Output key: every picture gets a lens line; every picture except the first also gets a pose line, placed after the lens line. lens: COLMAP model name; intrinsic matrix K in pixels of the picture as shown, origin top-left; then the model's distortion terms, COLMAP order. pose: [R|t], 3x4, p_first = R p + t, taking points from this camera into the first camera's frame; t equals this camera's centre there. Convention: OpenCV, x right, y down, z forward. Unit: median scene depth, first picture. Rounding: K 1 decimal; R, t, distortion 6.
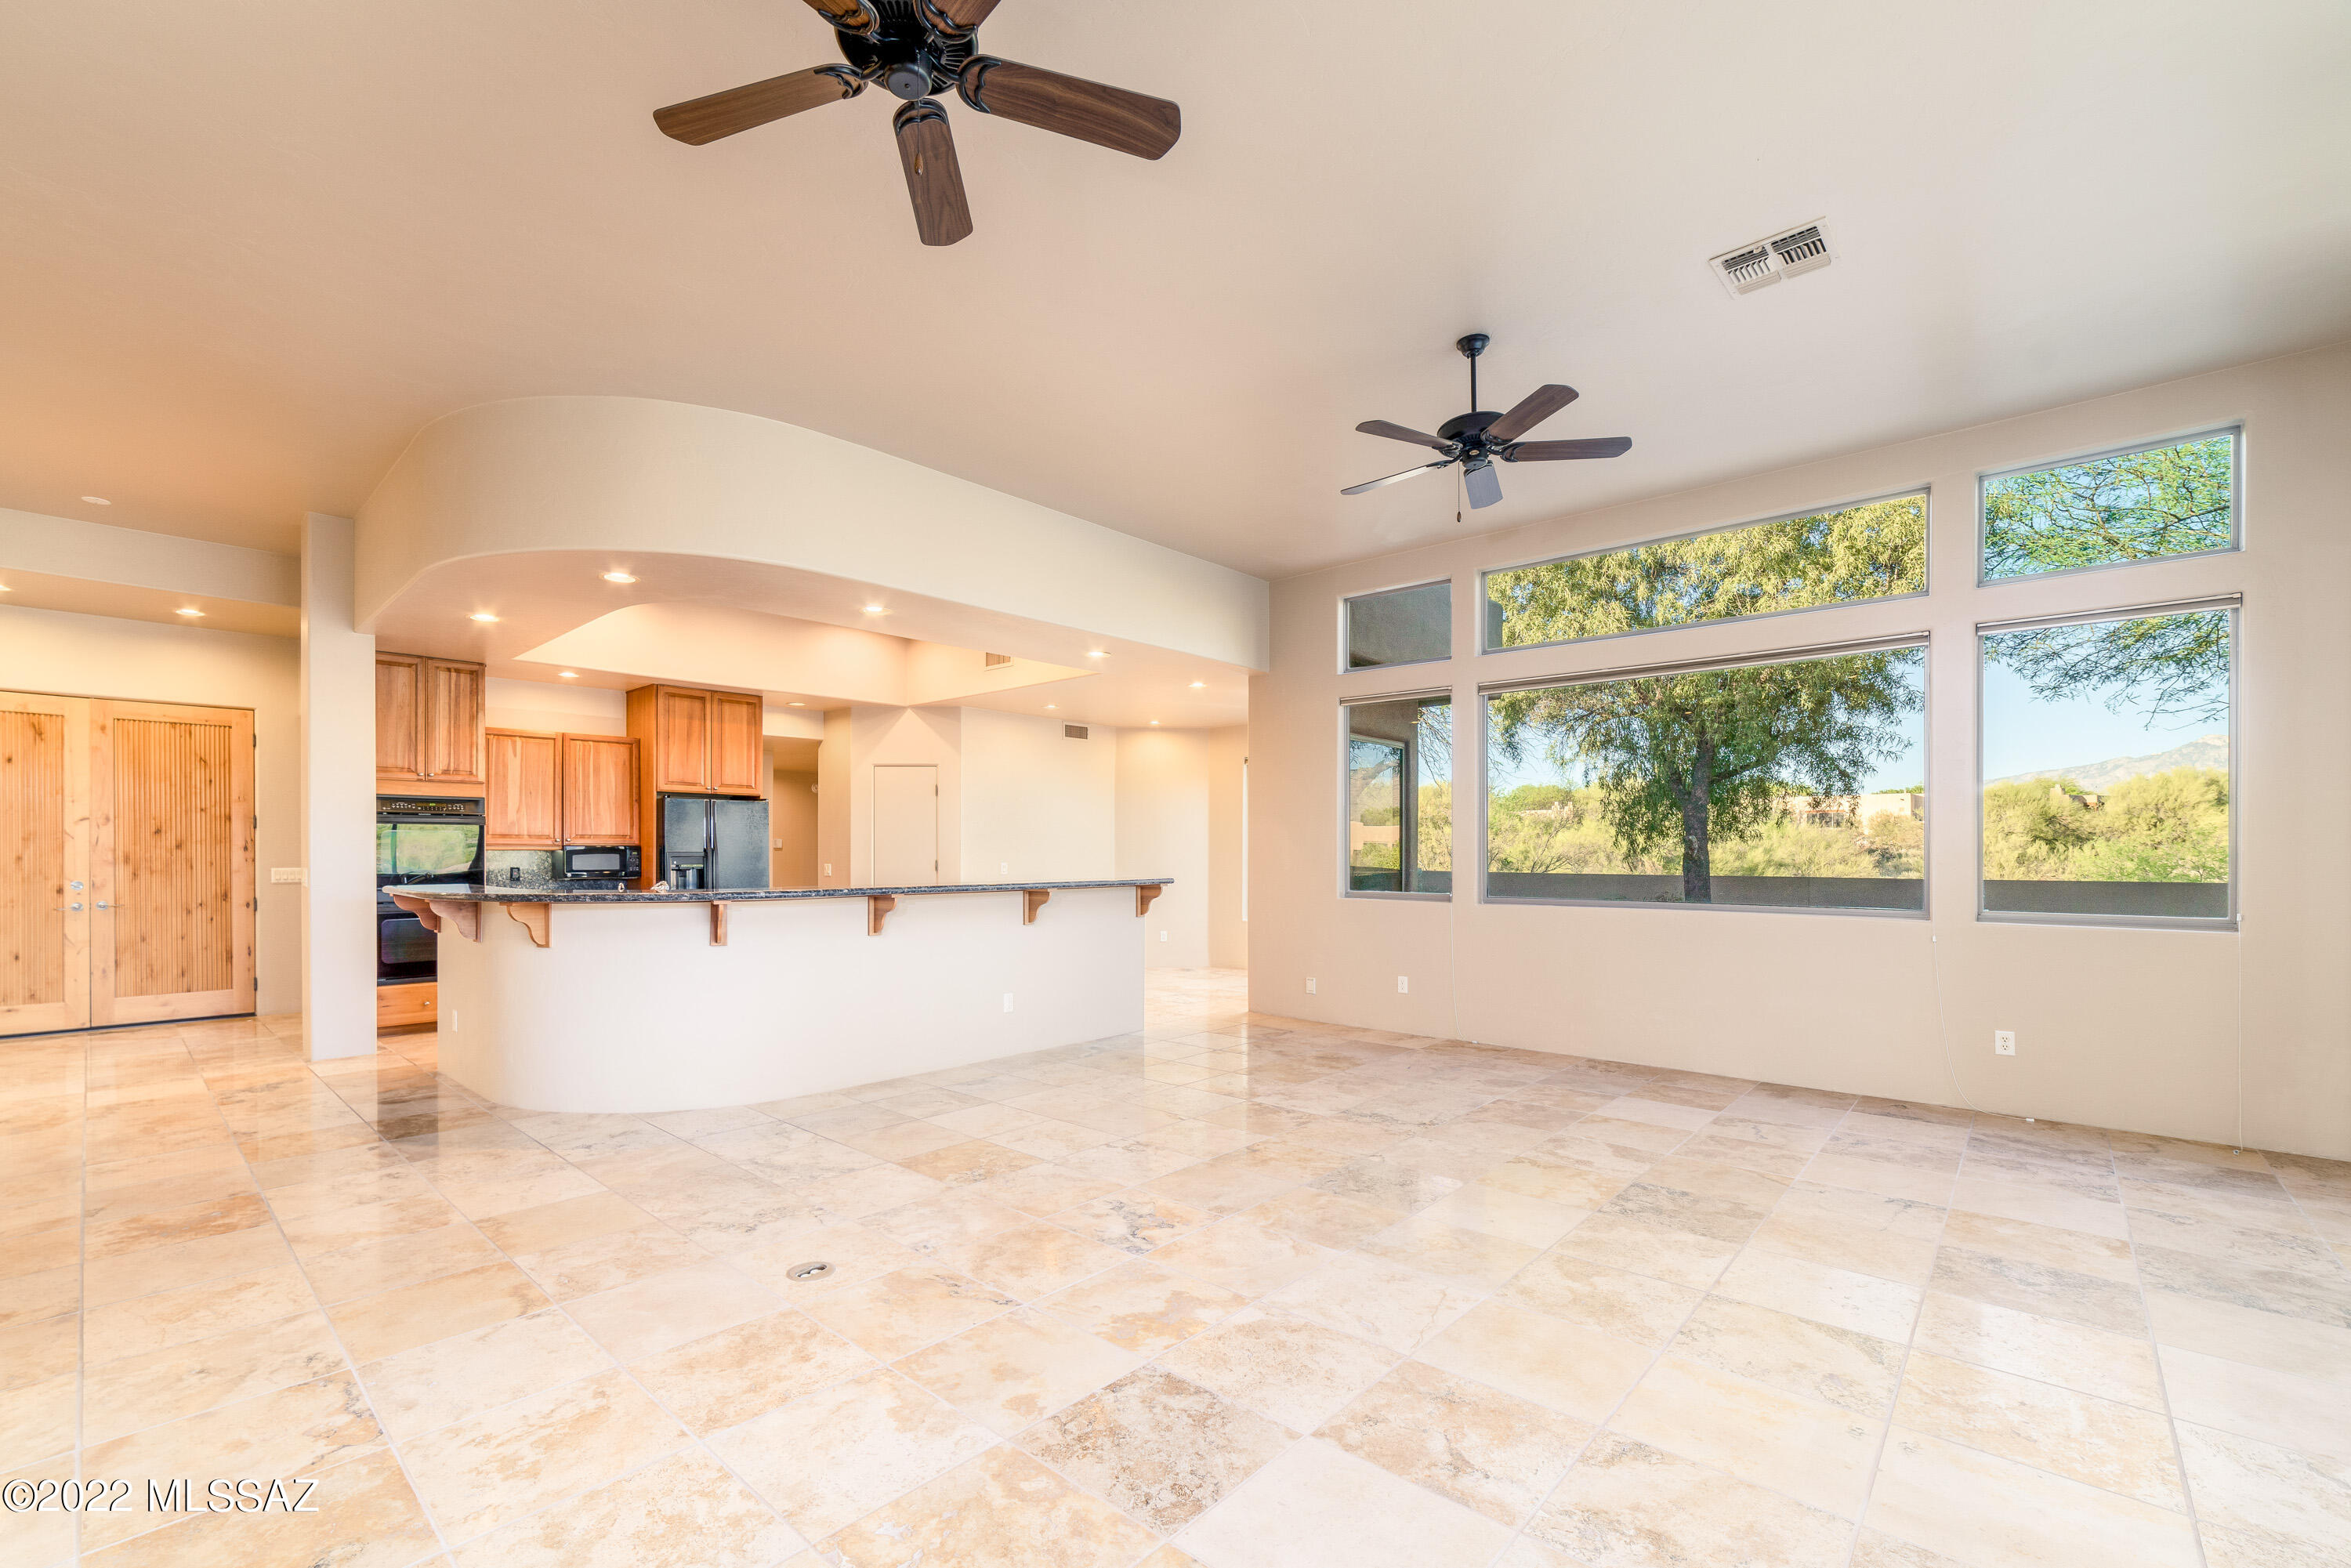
lens RADIAL K [[1002.1, 0, 1125.8], [0, 1002.1, 852.3], [0, 0, 1]] dist [-0.015061, 0.003078]
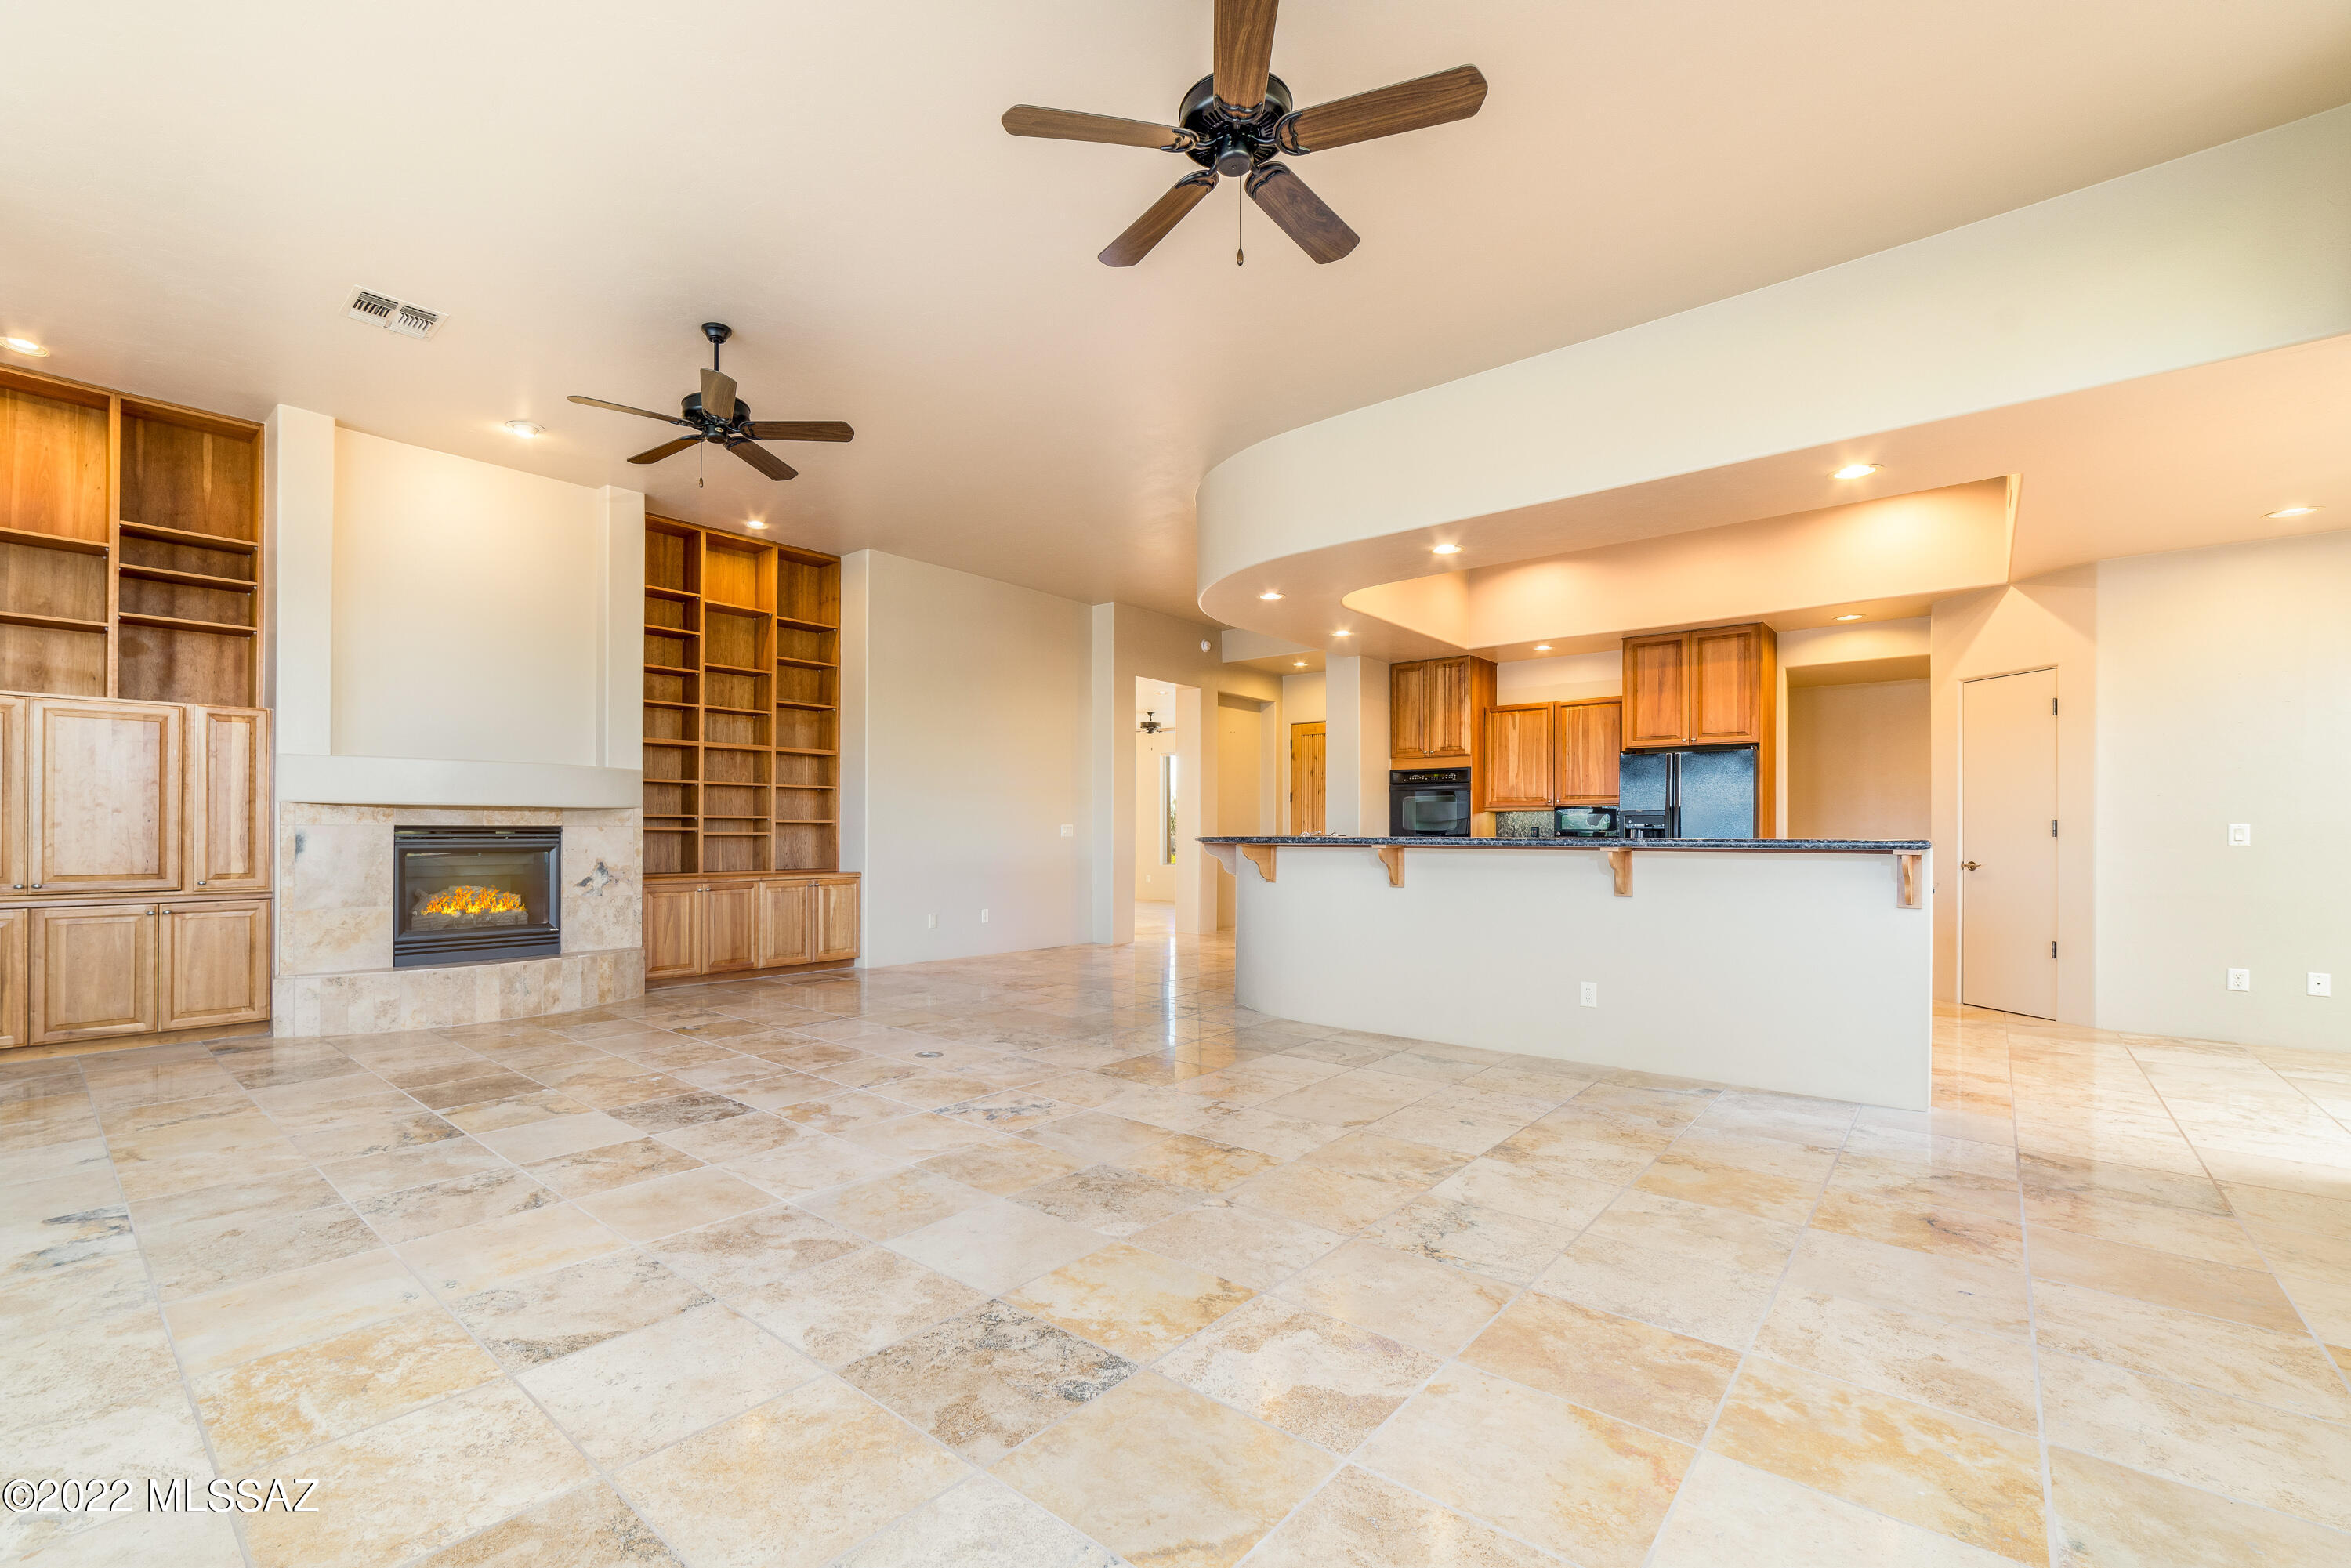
lens RADIAL K [[1002.1, 0, 1062.7], [0, 1002.1, 830.5], [0, 0, 1]] dist [-0.015061, 0.003078]
pose [[0.000933, 0.000989, -0.999999, 1.132395], [-0.000241, 0.999999, 0.000989, 0.039802], [1.000000, 0.000240, 0.000934, 1.027537]]
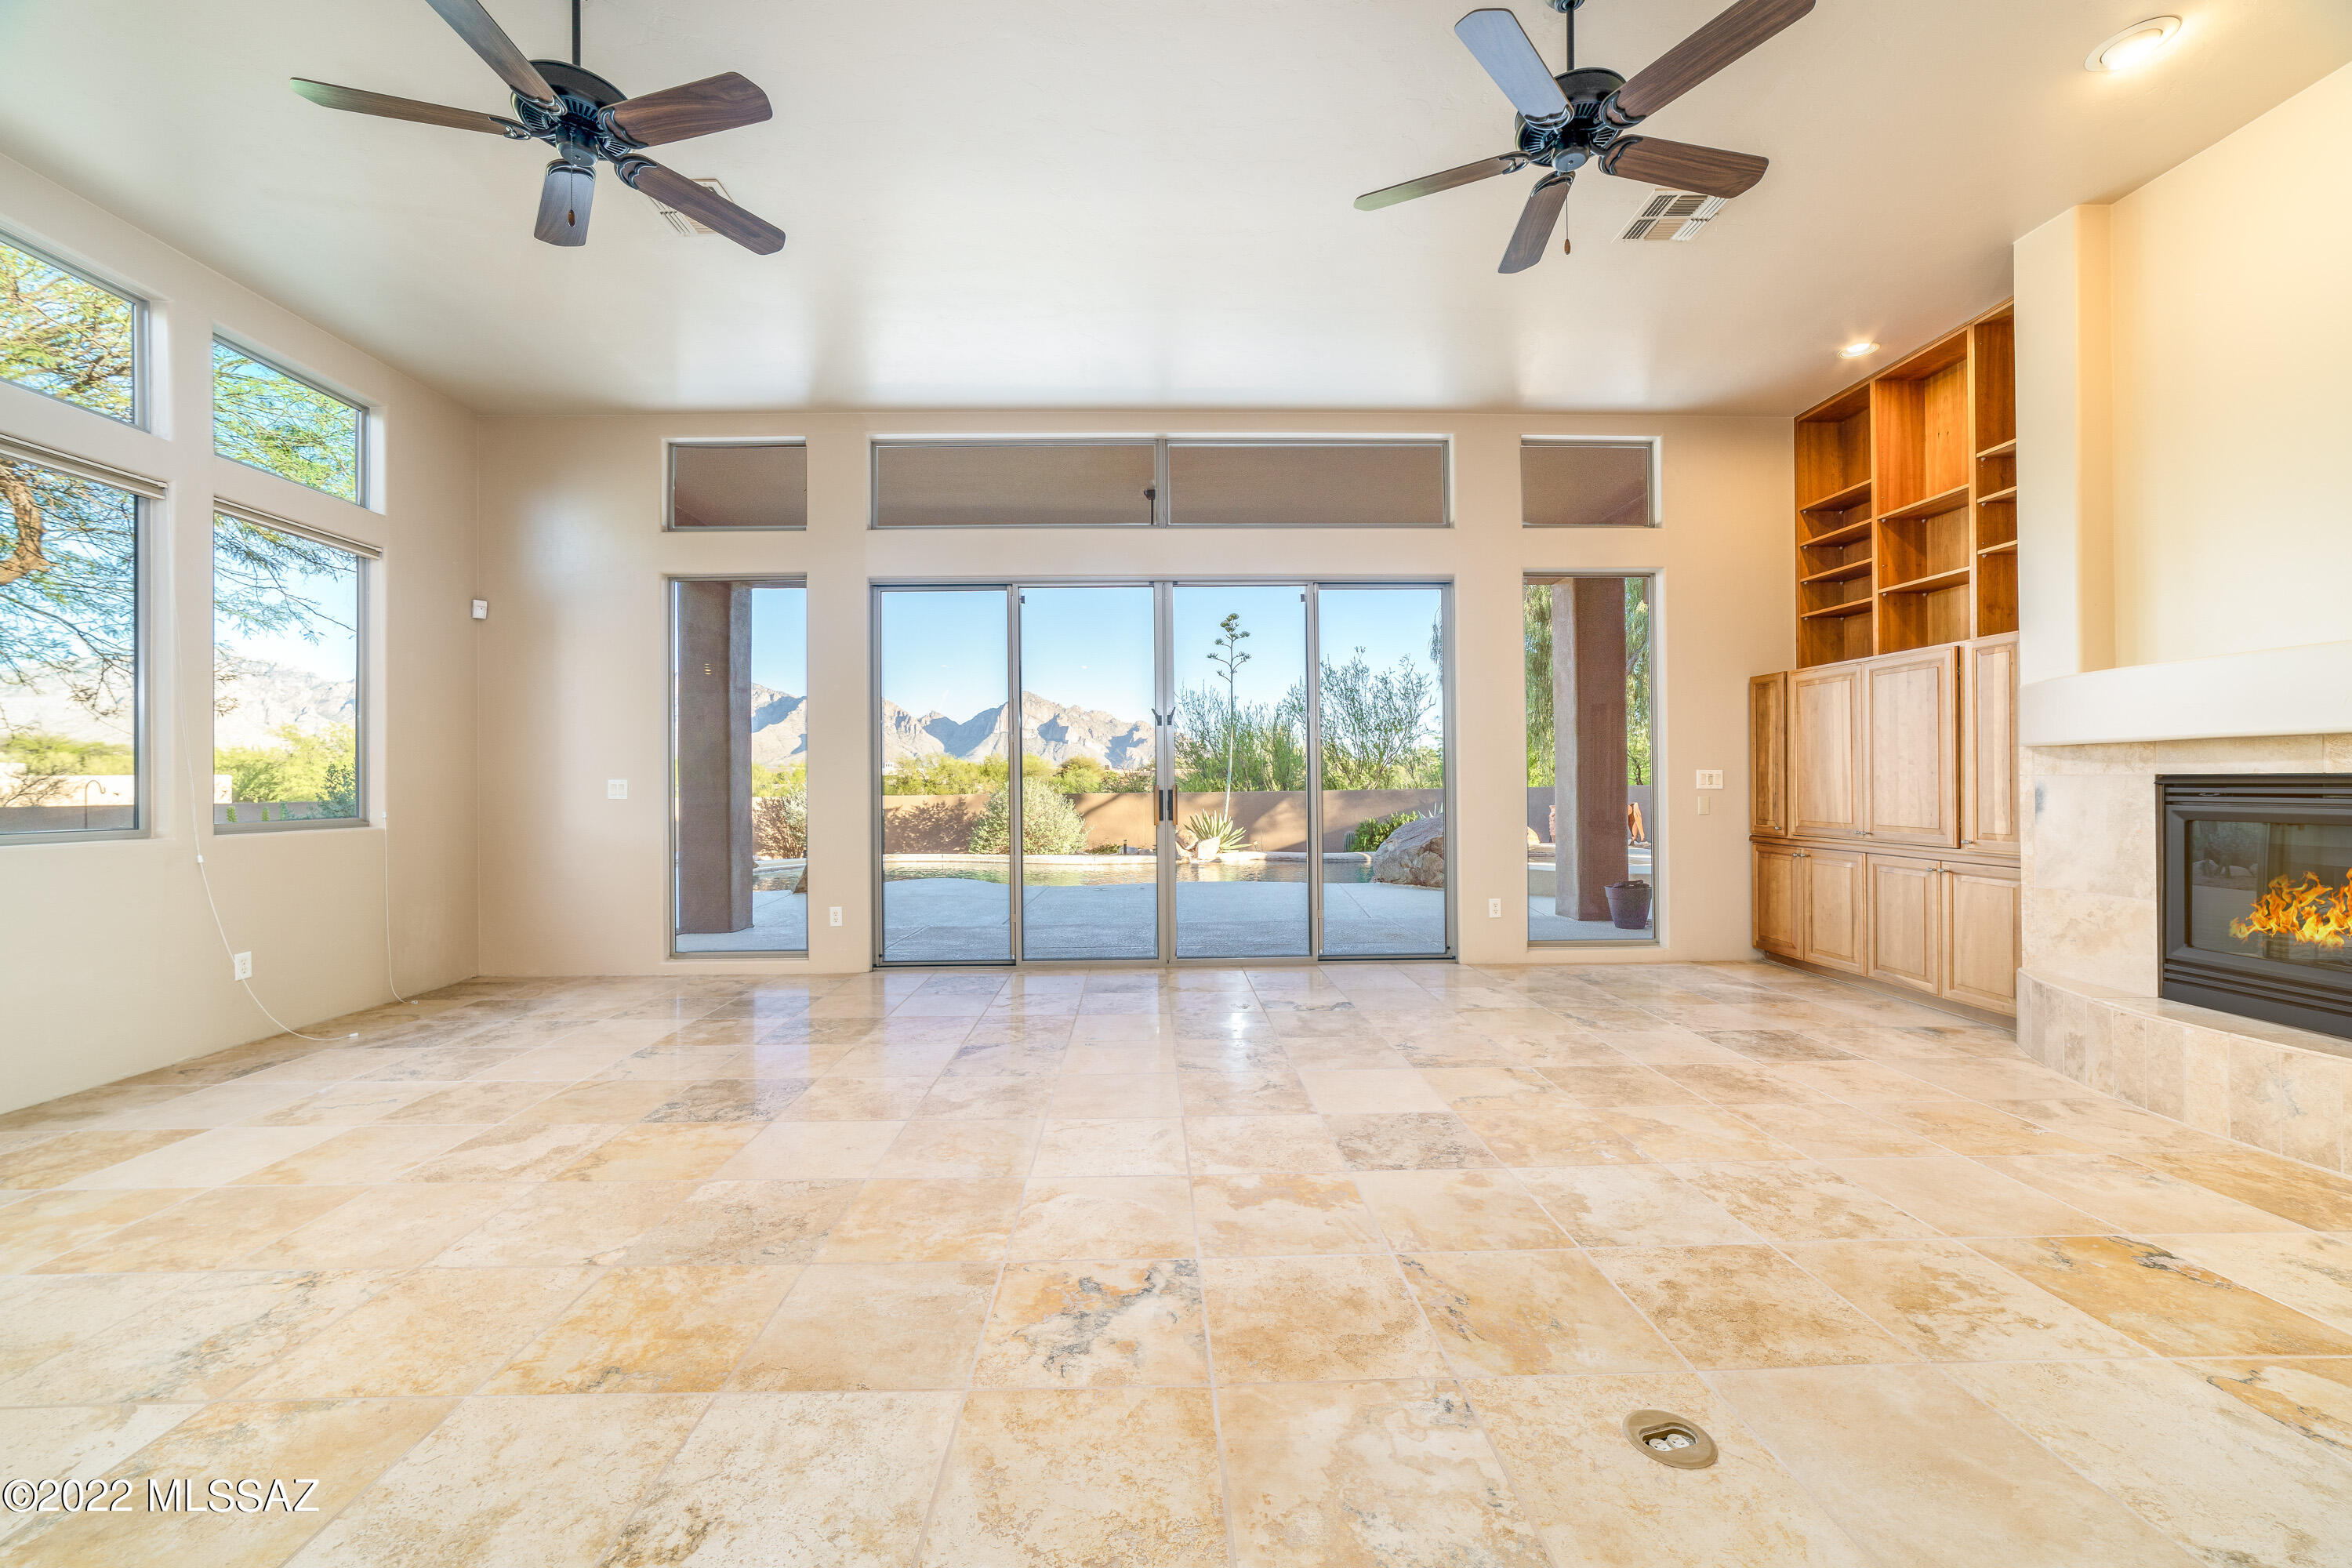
lens RADIAL K [[914.1, 0, 1166.4], [0, 914.1, 776.3], [0, 0, 1]] dist [-0.020363, 0.007491]
pose [[-0.703310, 0.008863, 0.710828, -0.407504], [0.004296, 0.999957, -0.008218, 0.038306], [-0.710870, -0.002726, -0.703318, 1.320180]]
